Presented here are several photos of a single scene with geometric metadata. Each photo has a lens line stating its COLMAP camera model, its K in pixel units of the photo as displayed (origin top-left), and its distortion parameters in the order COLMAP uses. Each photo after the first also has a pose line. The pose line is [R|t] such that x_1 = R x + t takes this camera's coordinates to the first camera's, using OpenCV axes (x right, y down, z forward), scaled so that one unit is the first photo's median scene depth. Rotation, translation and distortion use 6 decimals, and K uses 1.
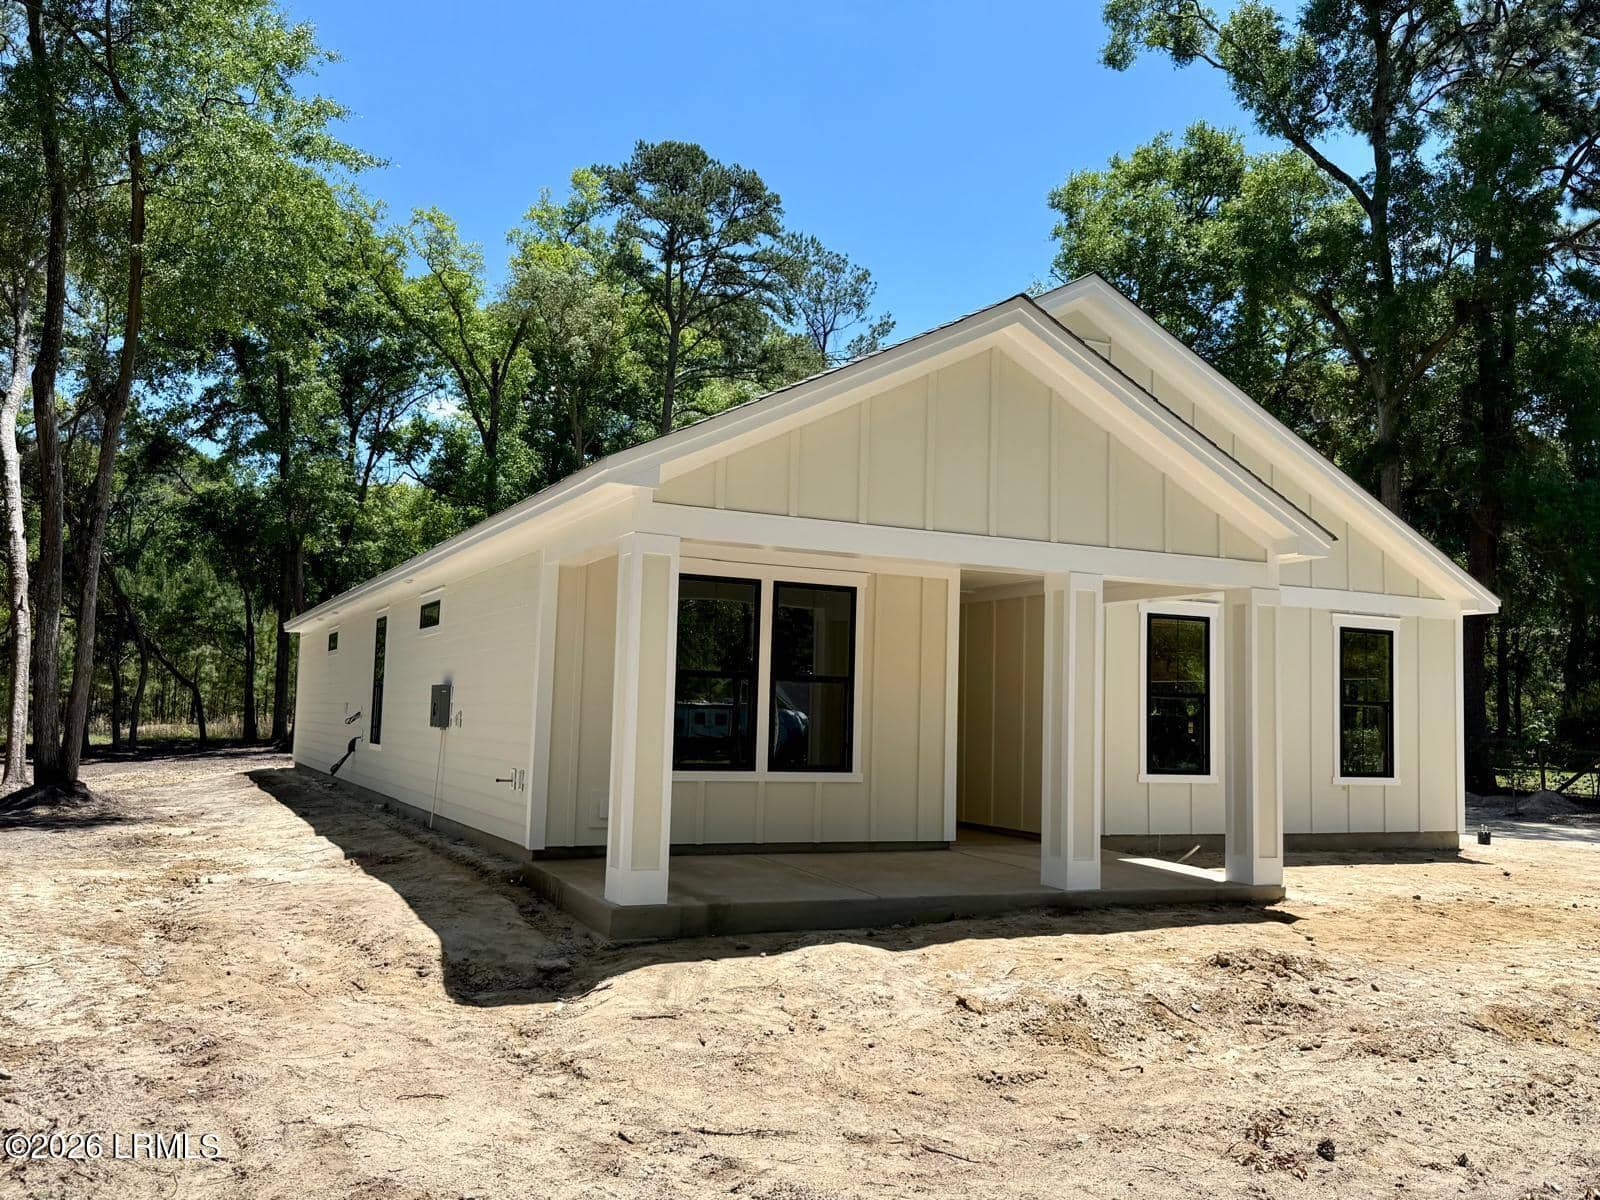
lens RADIAL K [[1338.8, 0, 791.6], [0, 1338.8, 604.8], [0, 0, 1]] dist [0.088647, 0.002211]
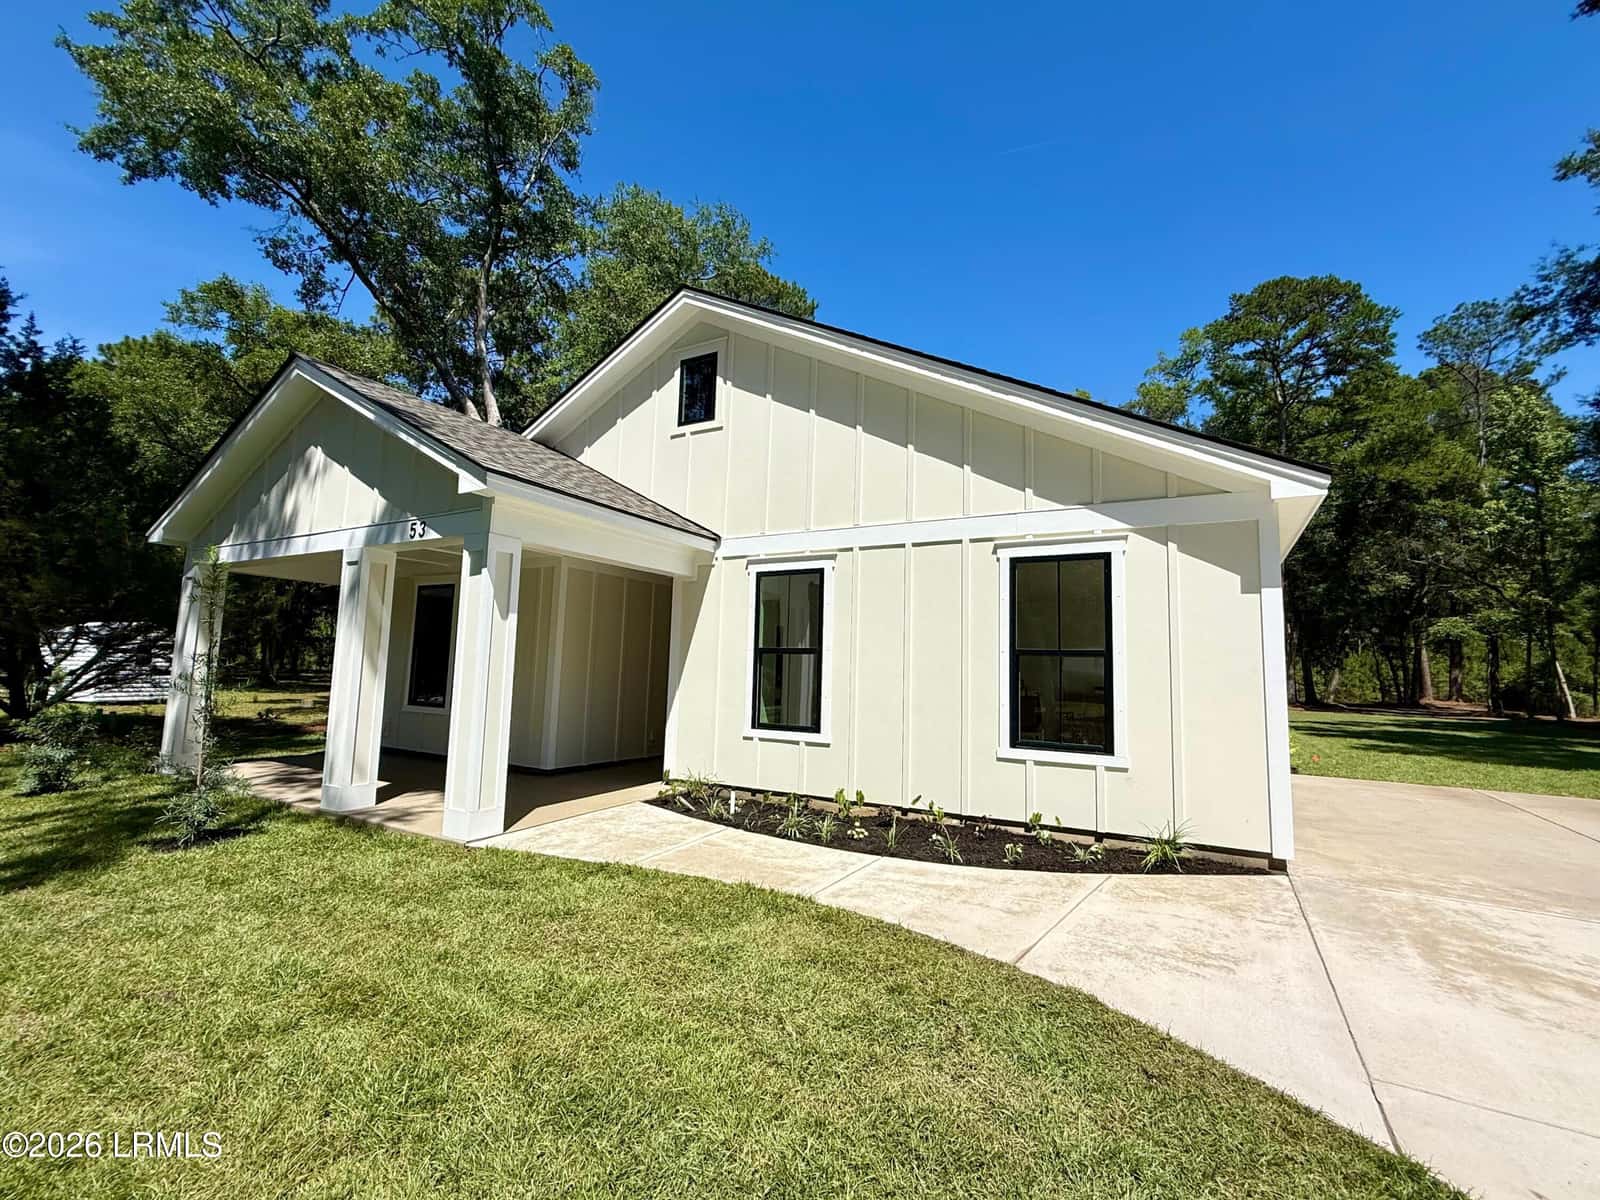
lens RADIAL K [[692.4, 0, 806.0], [0, 692.4, 592.6], [0, 0, 1]] dist [-0.000190, -0.000411]
pose [[0.580760, -0.108383, -0.806827, 0.639971], [0.057782, 0.994086, -0.091946, 0.064749], [0.812021, 0.006779, 0.583588, 0.649146]]
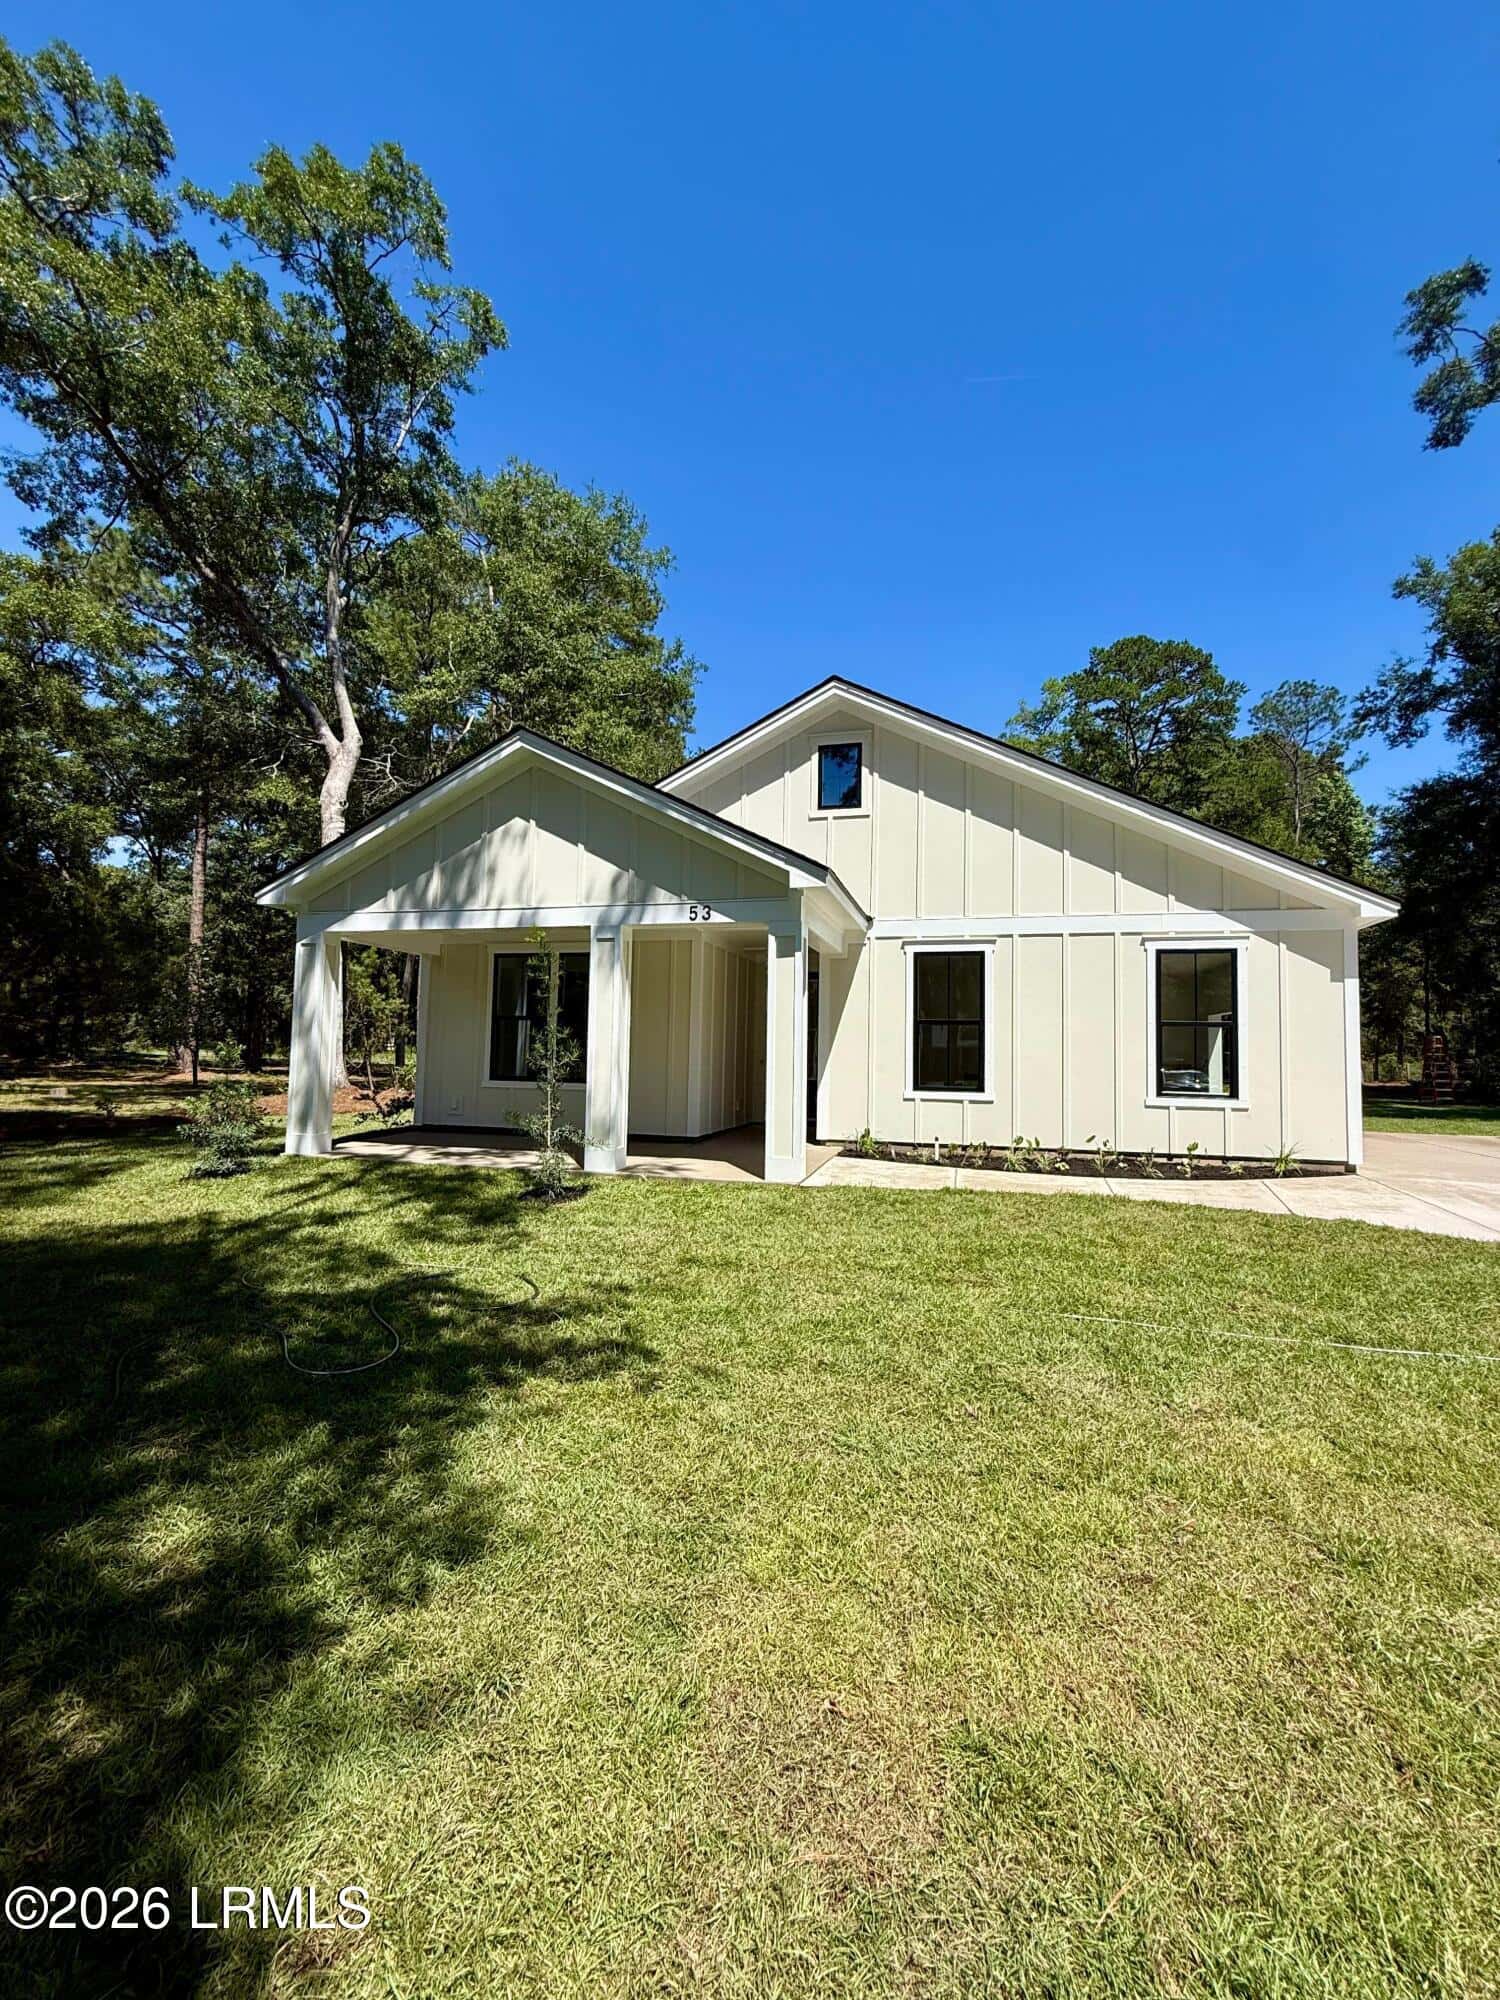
lens RADIAL K [[851.8, 0, 750.0], [0, 851.8, 1000.0], [0, 0, 1]] dist [-0.001956, -0.000026]
pose [[0.762203, -0.054322, -0.645055, 0.561681], [0.057995, 0.998196, -0.015534, 0.044455], [0.644735, -0.025570, 0.763978, 0.312445]]
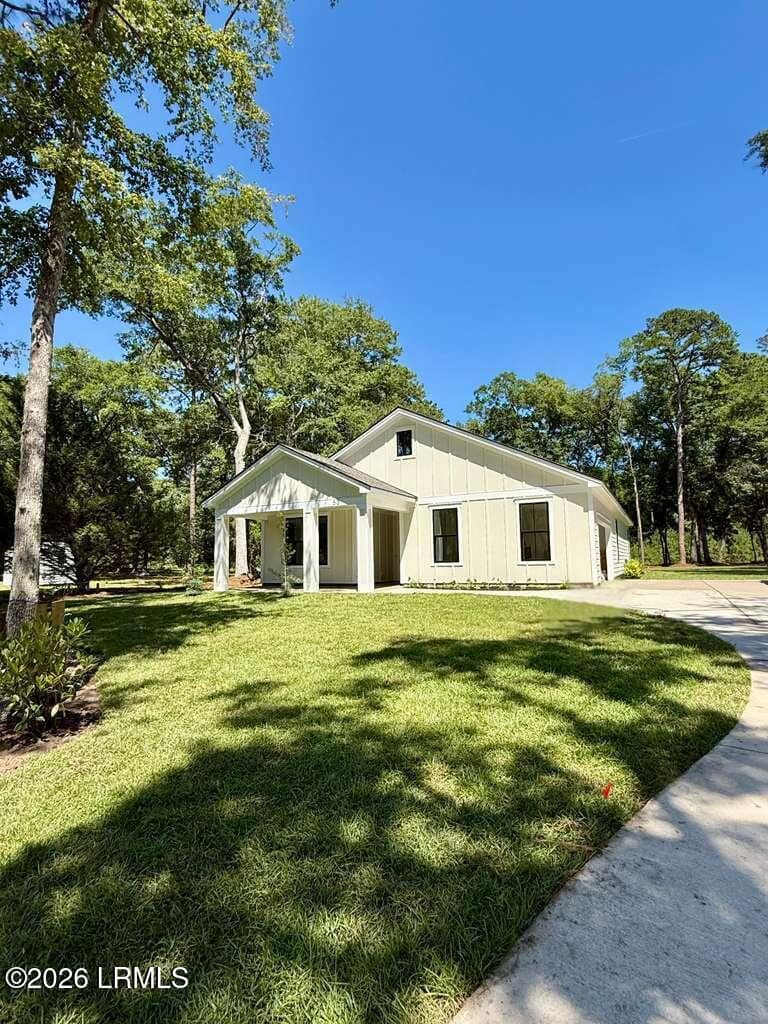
lens RADIAL K [[510.8, 0, 384.0], [0, 510.8, 512.0], [0, 0, 1]] dist [0.001432, 0.000104]
pose [[0.594219, -0.120008, -0.795300, 0.992555], [0.099924, 0.992160, -0.075055, 0.076970], [0.798072, -0.034871, 0.601552, 0.205883]]
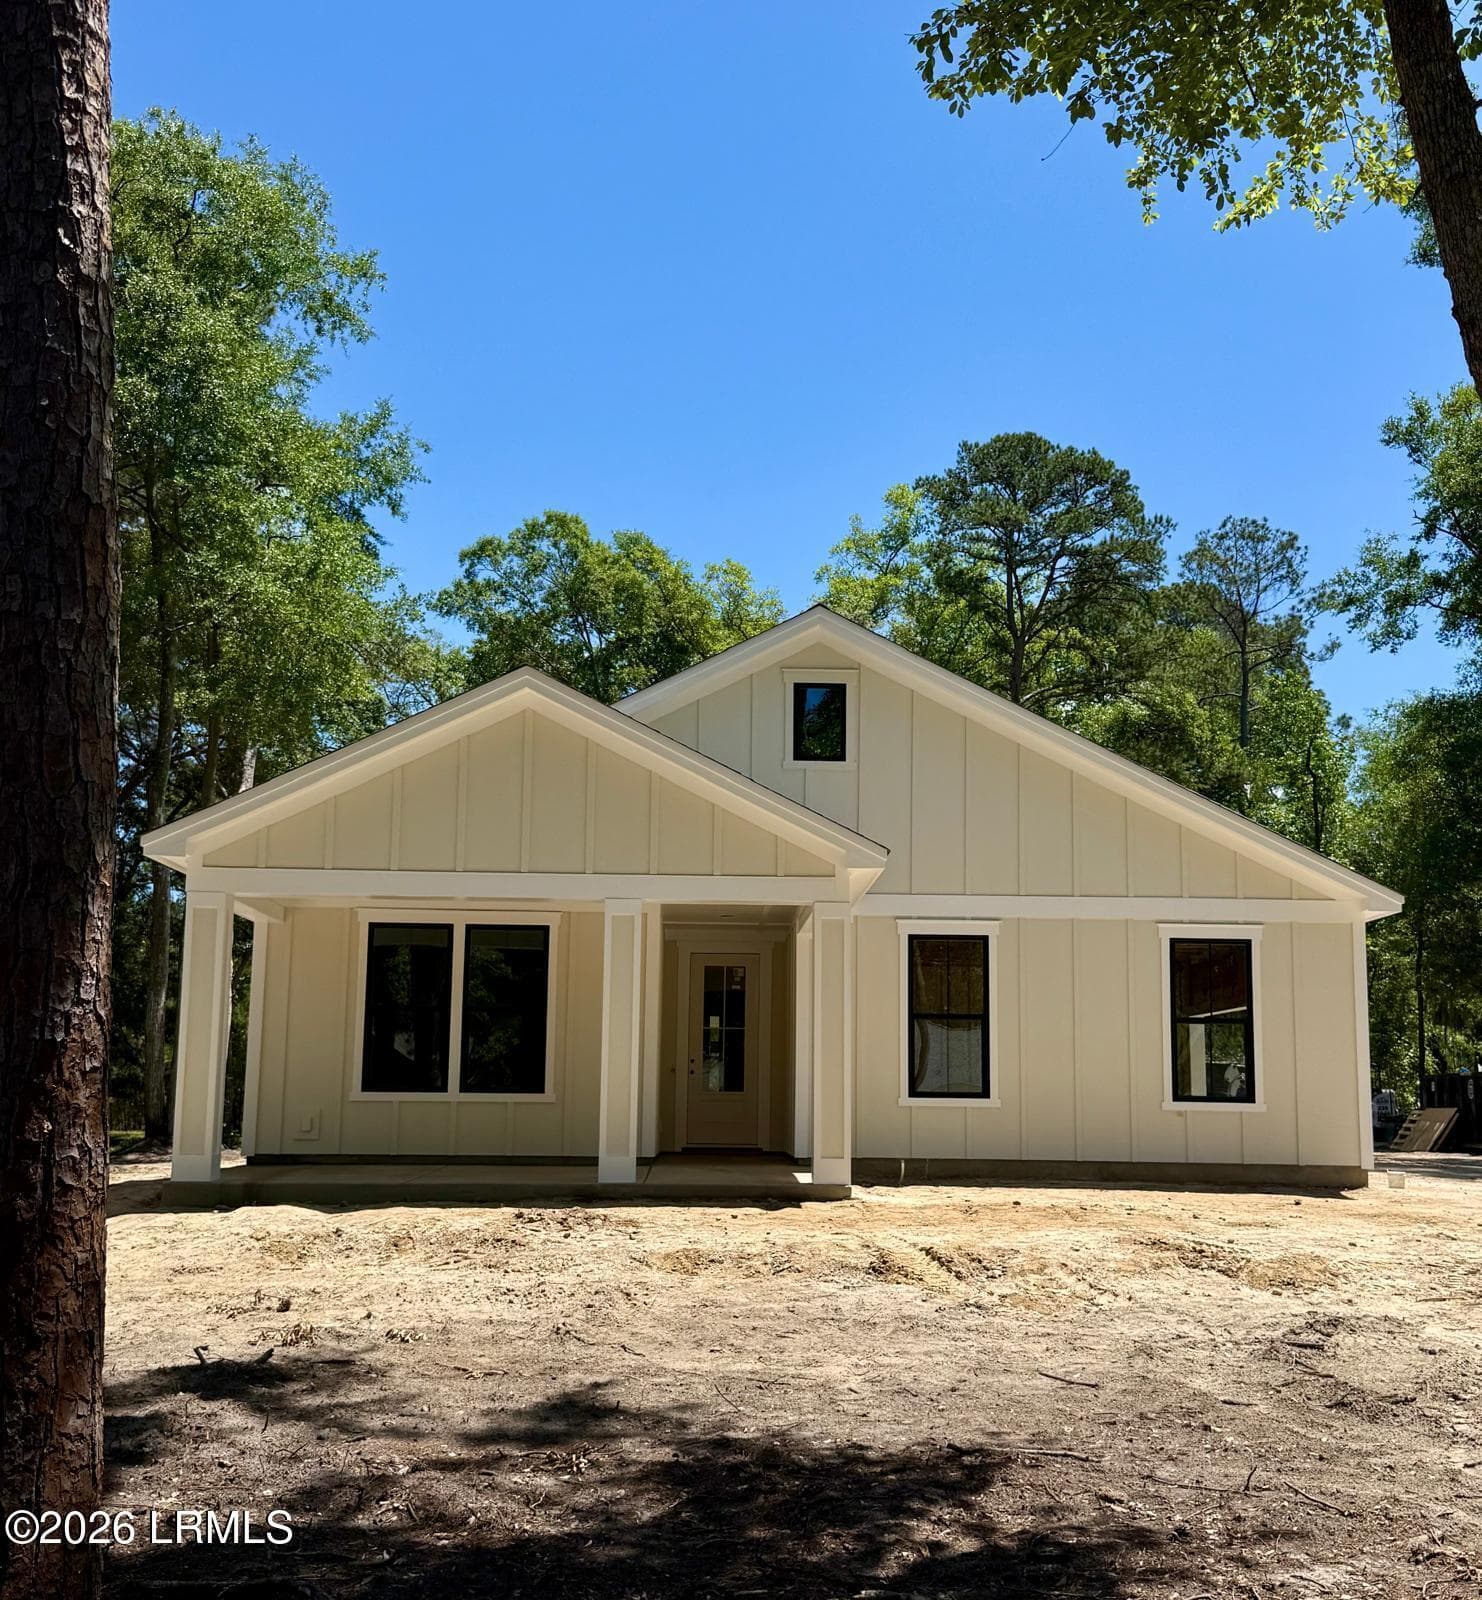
lens RADIAL K [[1608.3, 0, 743.9], [0, 1608.3, 896.2], [0, 0, 1]] dist [0.254910, -0.492930]
pose [[0.914949, -0.066020, -0.398133, 0.566381], [0.047226, 0.997266, -0.056840, 0.035851], [0.400797, 0.033203, 0.915565, -0.125881]]
